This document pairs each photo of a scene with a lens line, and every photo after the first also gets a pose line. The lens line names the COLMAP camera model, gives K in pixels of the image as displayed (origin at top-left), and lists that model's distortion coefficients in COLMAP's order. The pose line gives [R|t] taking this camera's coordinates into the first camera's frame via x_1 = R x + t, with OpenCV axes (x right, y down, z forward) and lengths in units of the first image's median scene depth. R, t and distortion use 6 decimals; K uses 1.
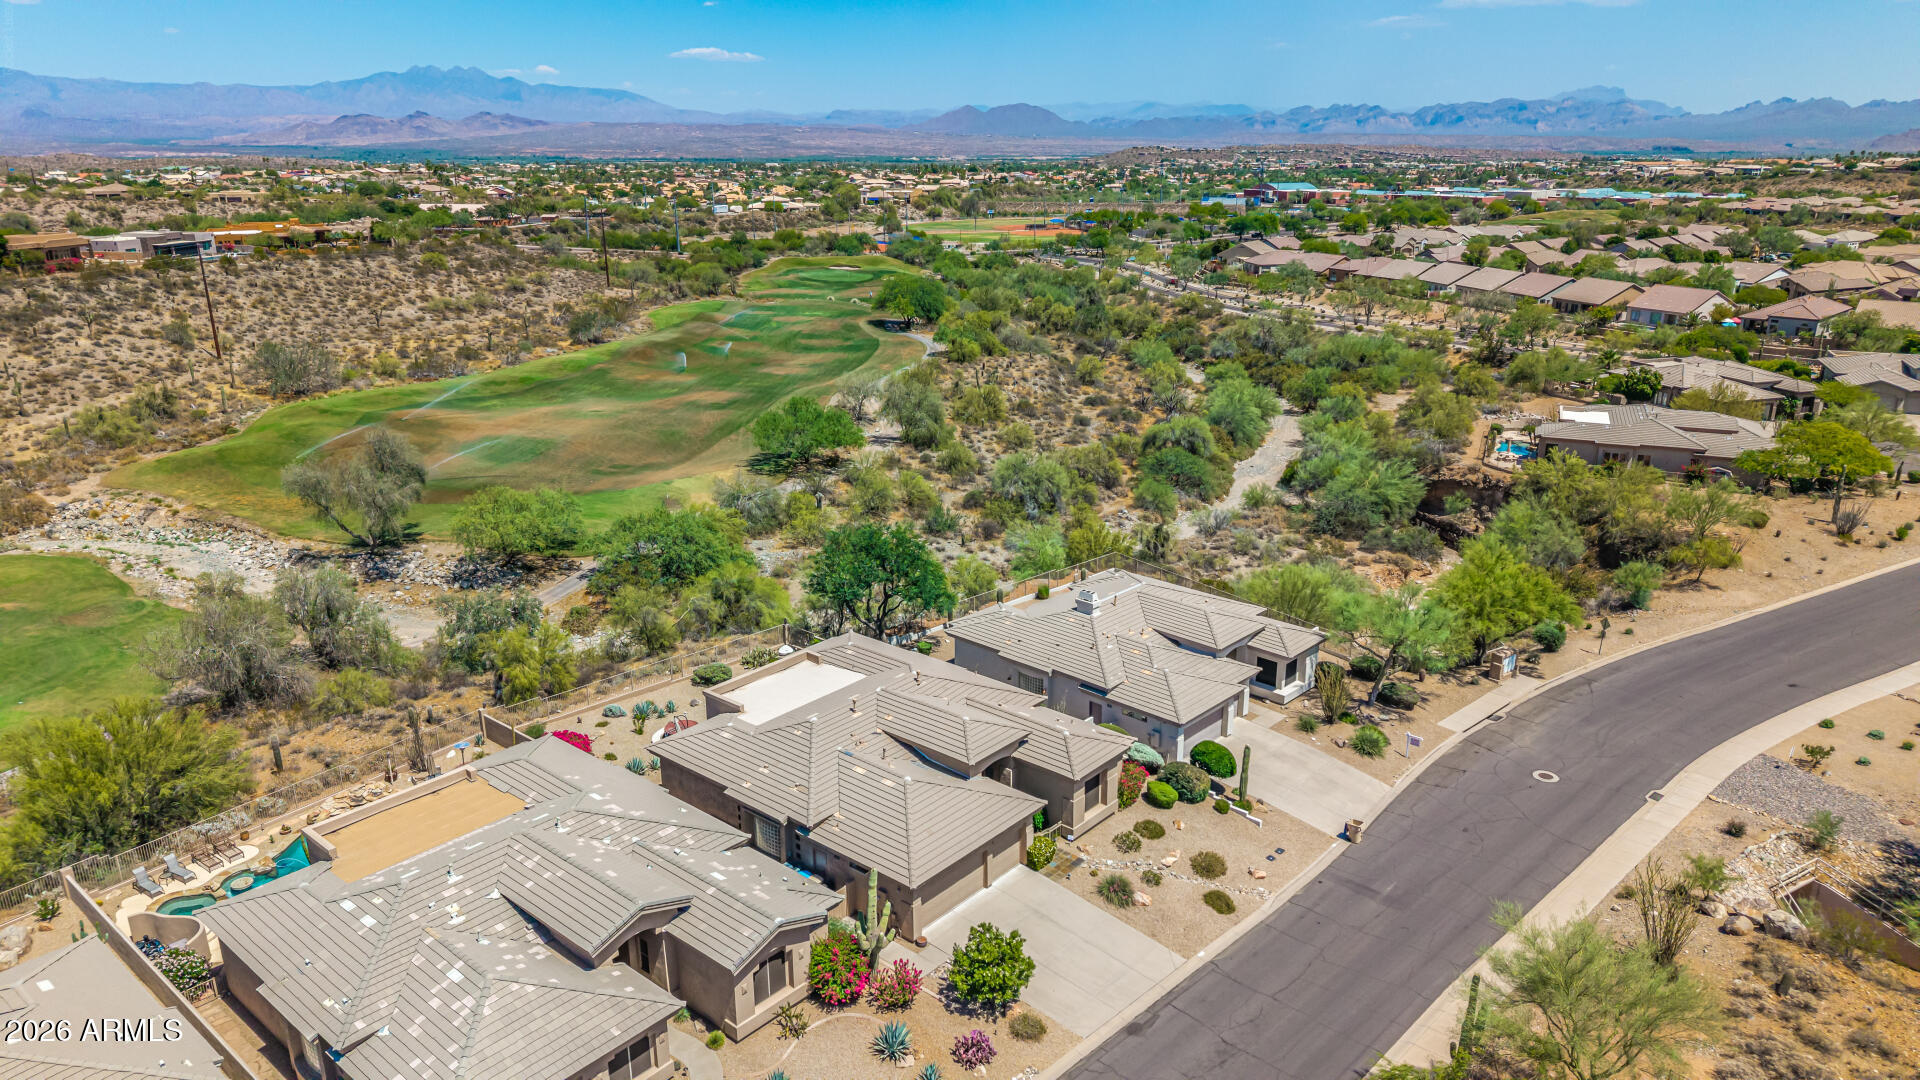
lens RADIAL K [[1291.1, 0, 960.0], [0, 1291.1, 540.0], [0, 0, 1]] dist [0.023166, -0.022065]
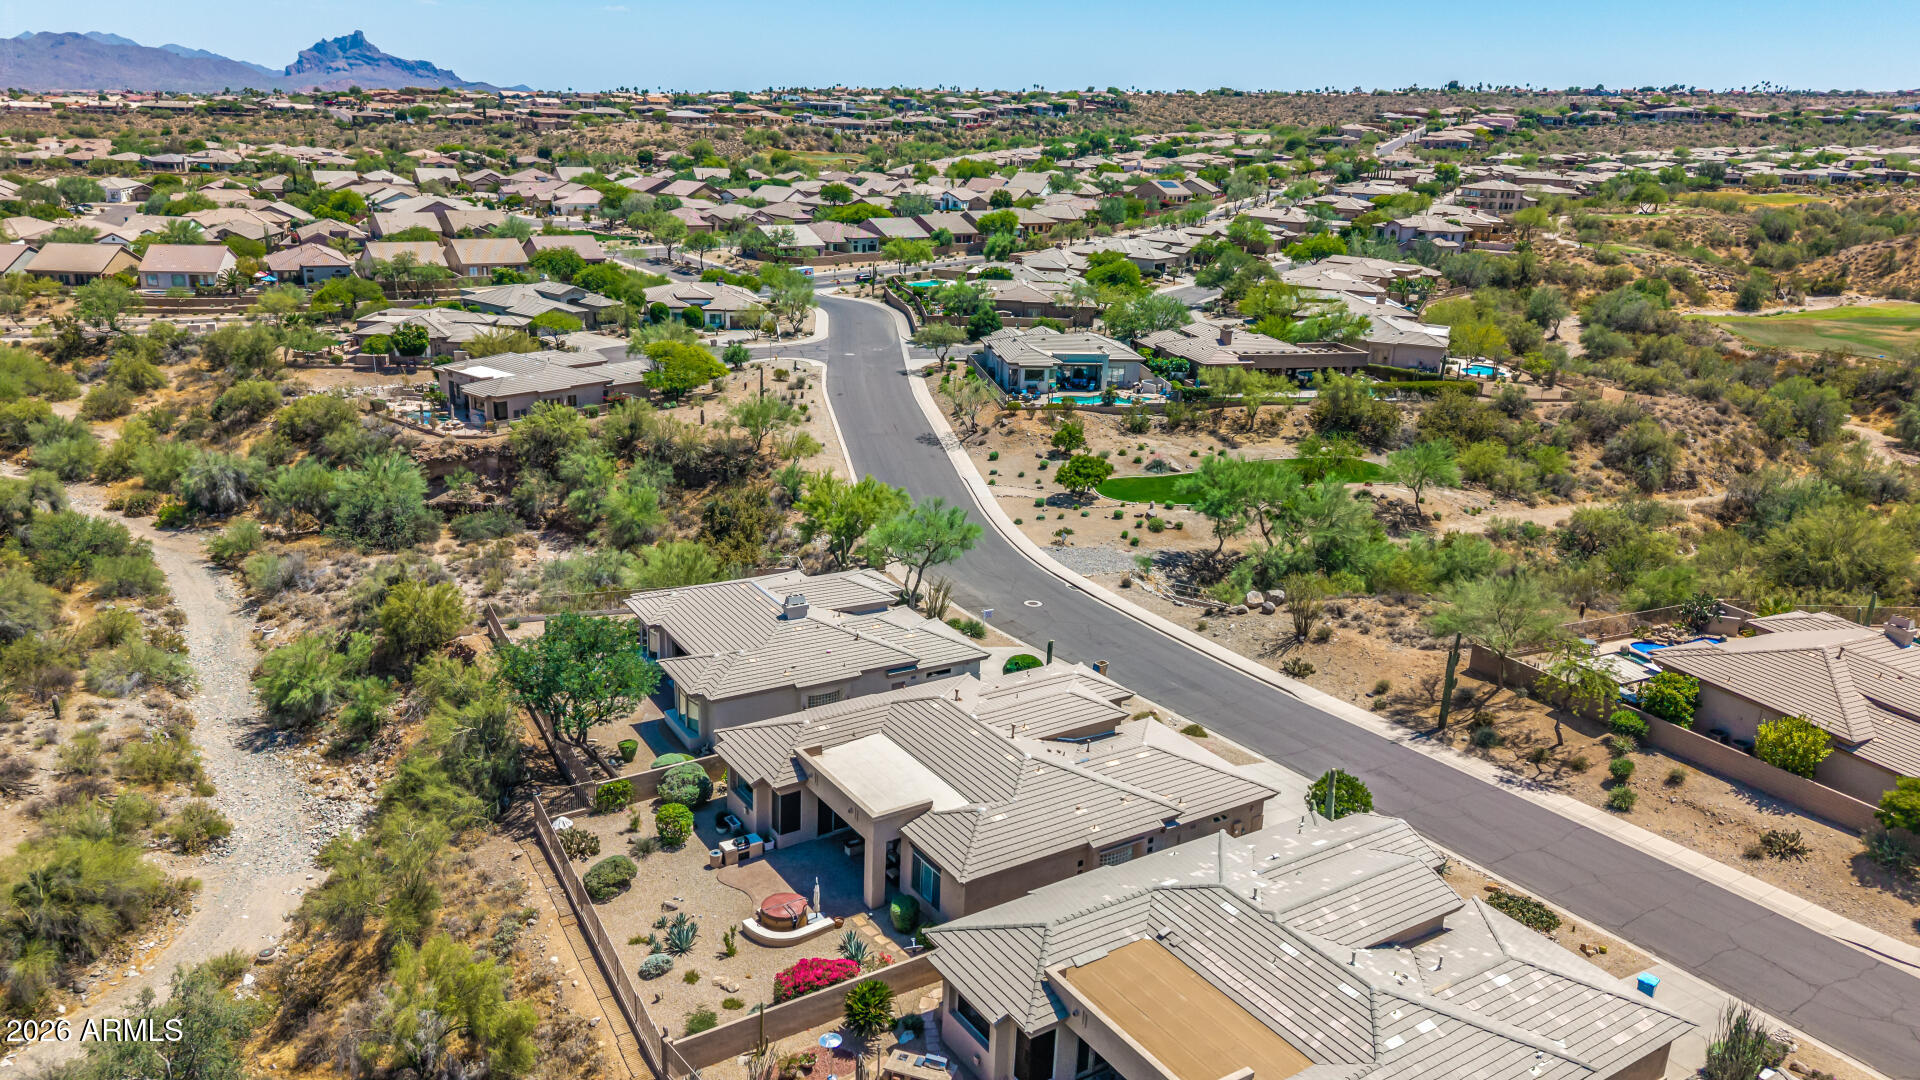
lens RADIAL K [[1359.0, 0, 960.0], [0, 1359.0, 540.0], [0, 0, 1]] dist [0.170074, -0.535140]
pose [[0.276492, -0.279448, 0.919489, -0.198466], [0.251662, 0.944454, 0.211361, -0.046193], [-0.927480, 0.172961, 0.331460, 0.136951]]
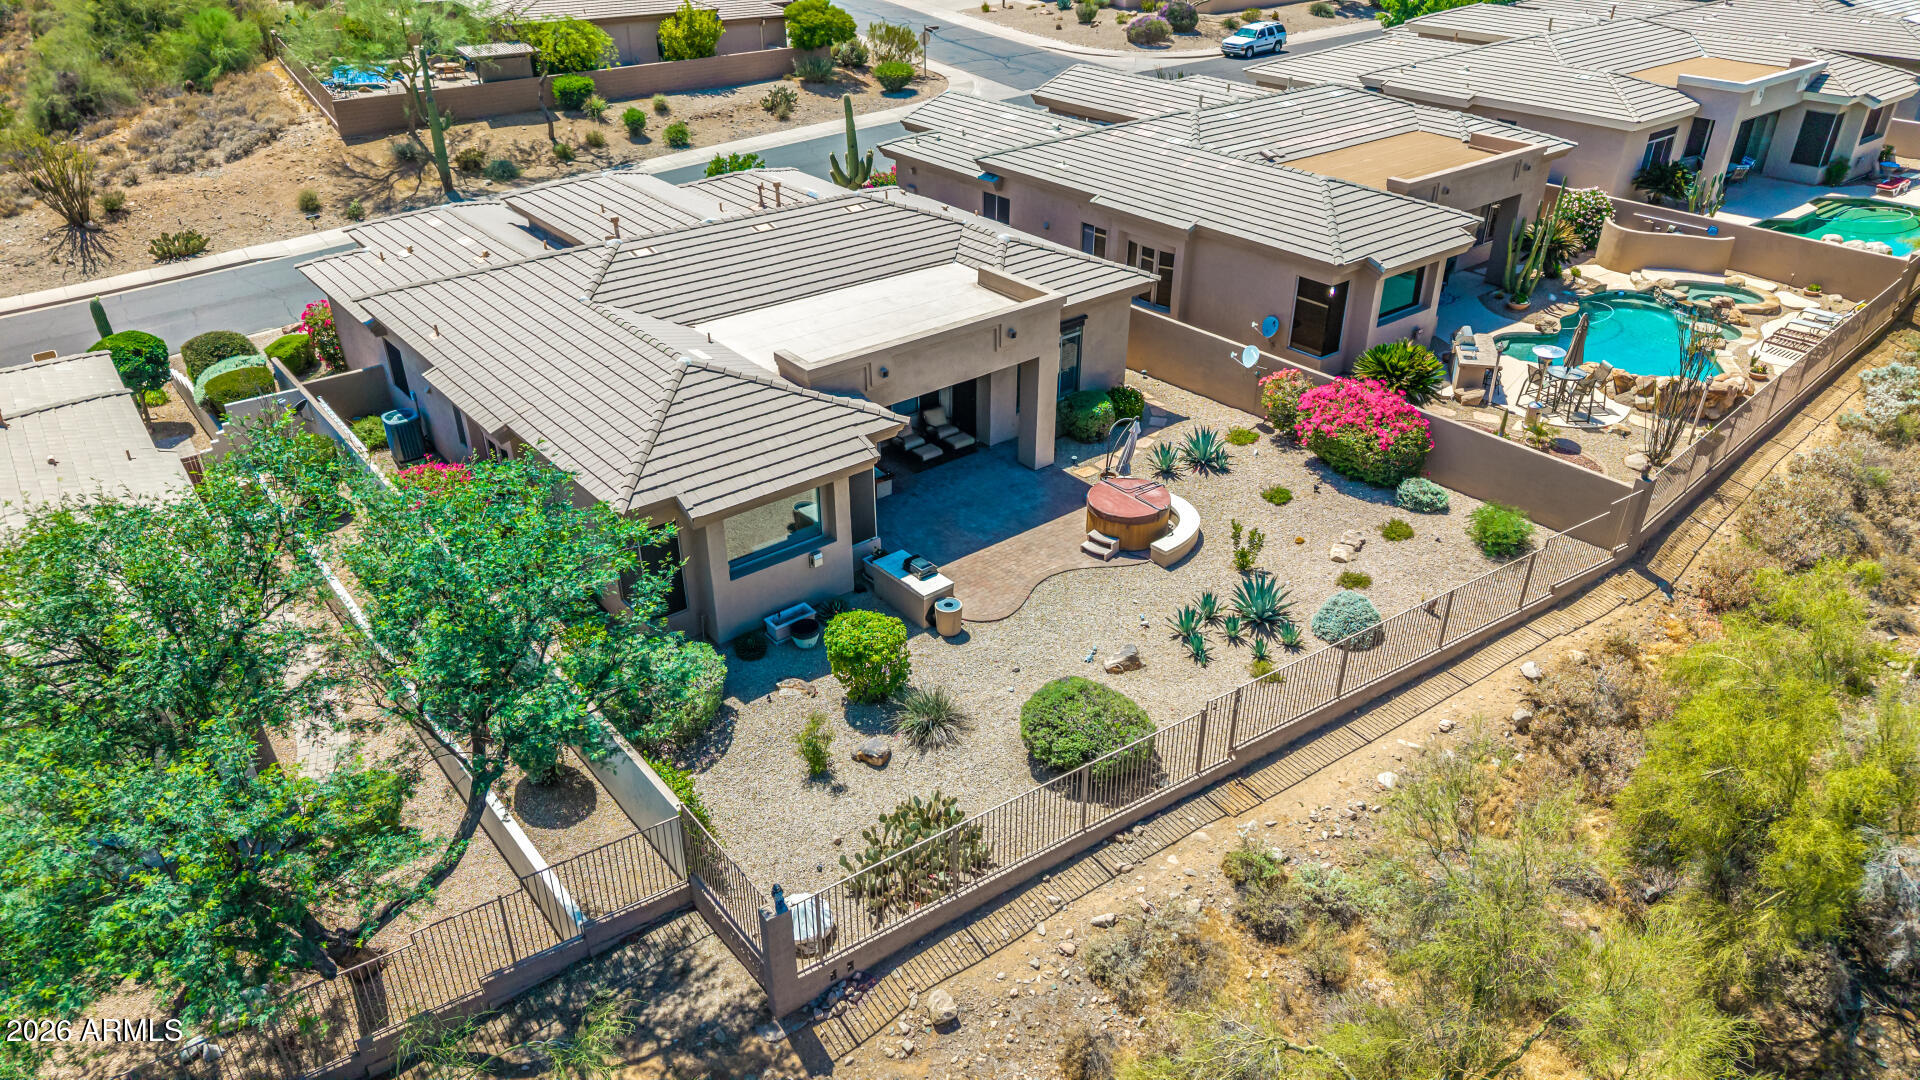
lens RADIAL K [[1291.1, 0, 960.0], [0, 1291.1, 540.0], [0, 0, 1]] dist [0.023166, -0.022065]
pose [[-0.983771, -0.087038, 0.156903, -0.052238], [0.056604, 0.679265, 0.731707, -0.034688], [-0.170266, 0.728714, -0.663314, 0.295301]]
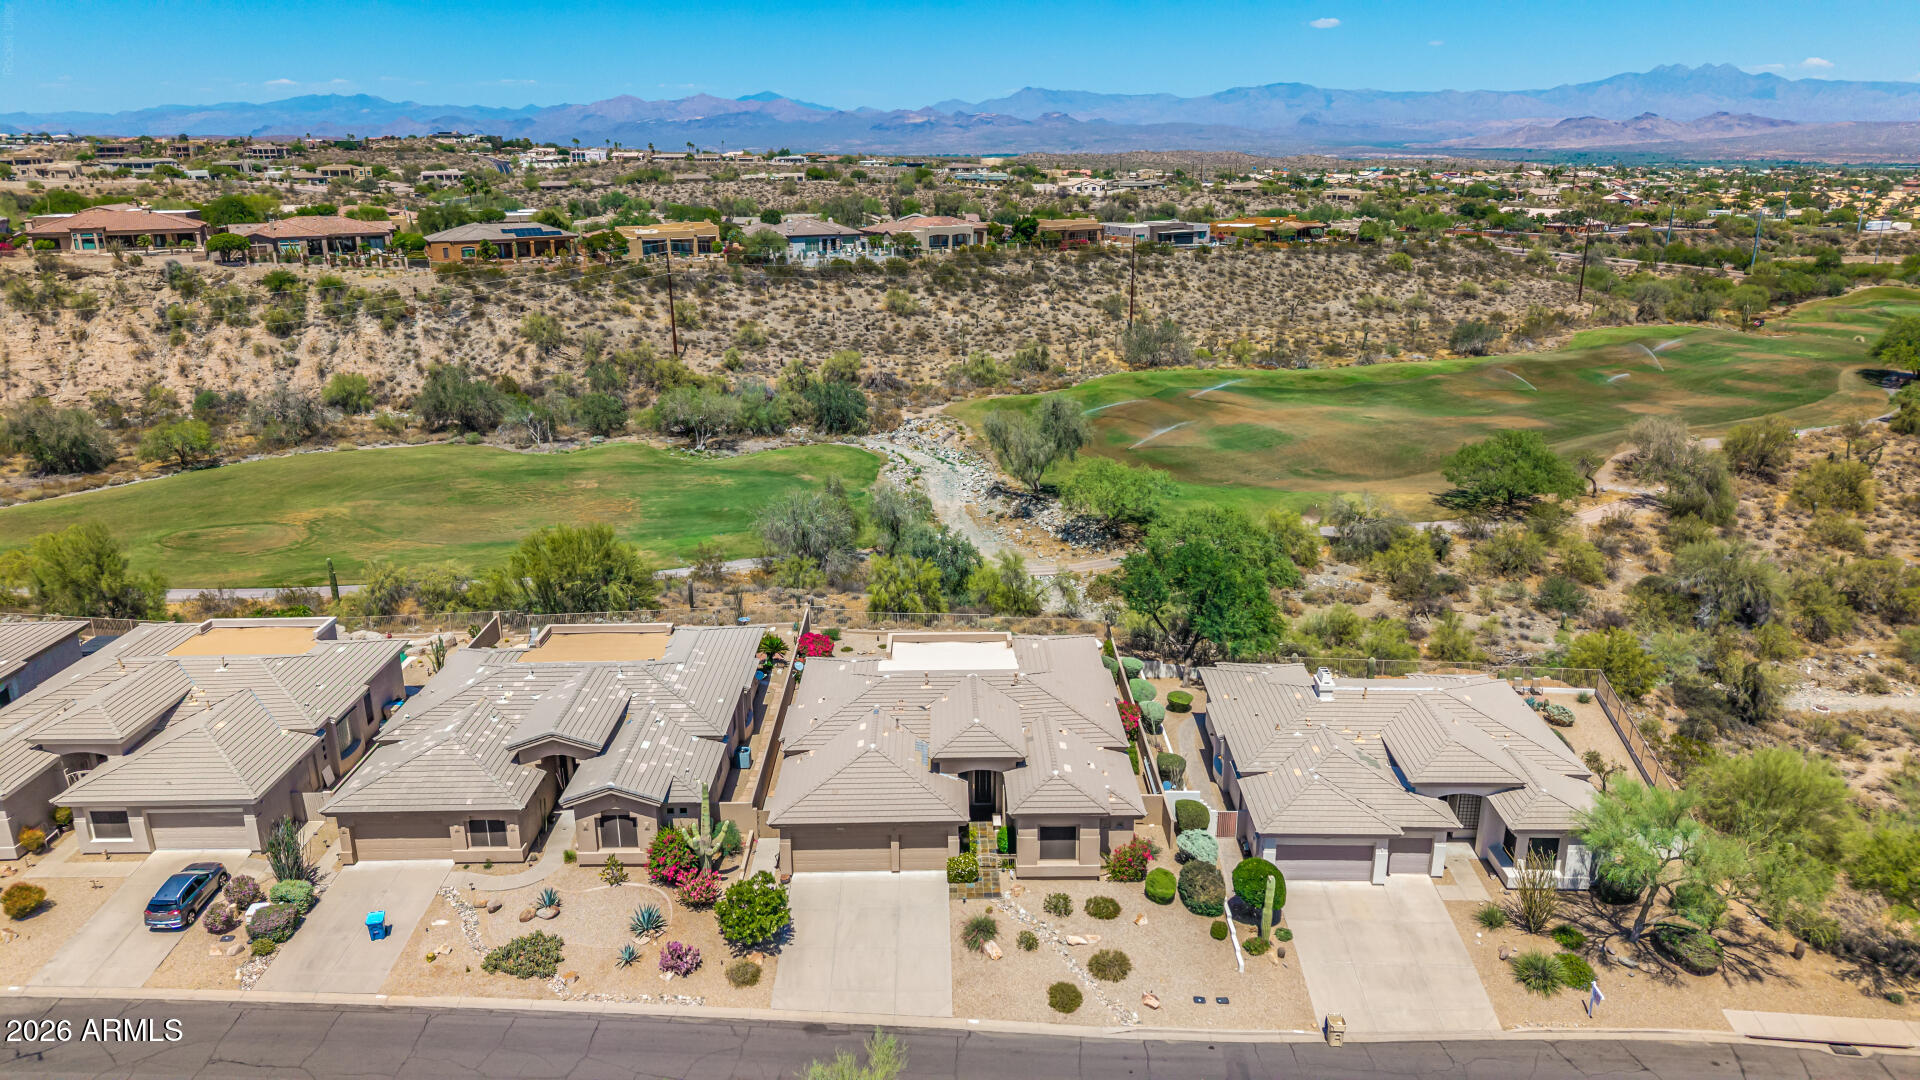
lens RADIAL K [[1270.5, 0, 960.9], [0, 1270.5, 560.7], [0, 0, 1]] dist [0.051963, -0.059872]
pose [[0.661579, 0.236428, -0.711629, 0.133729], [-0.225071, 0.967848, 0.112312, -0.018376], [0.715302, 0.085864, 0.693521, 0.057057]]
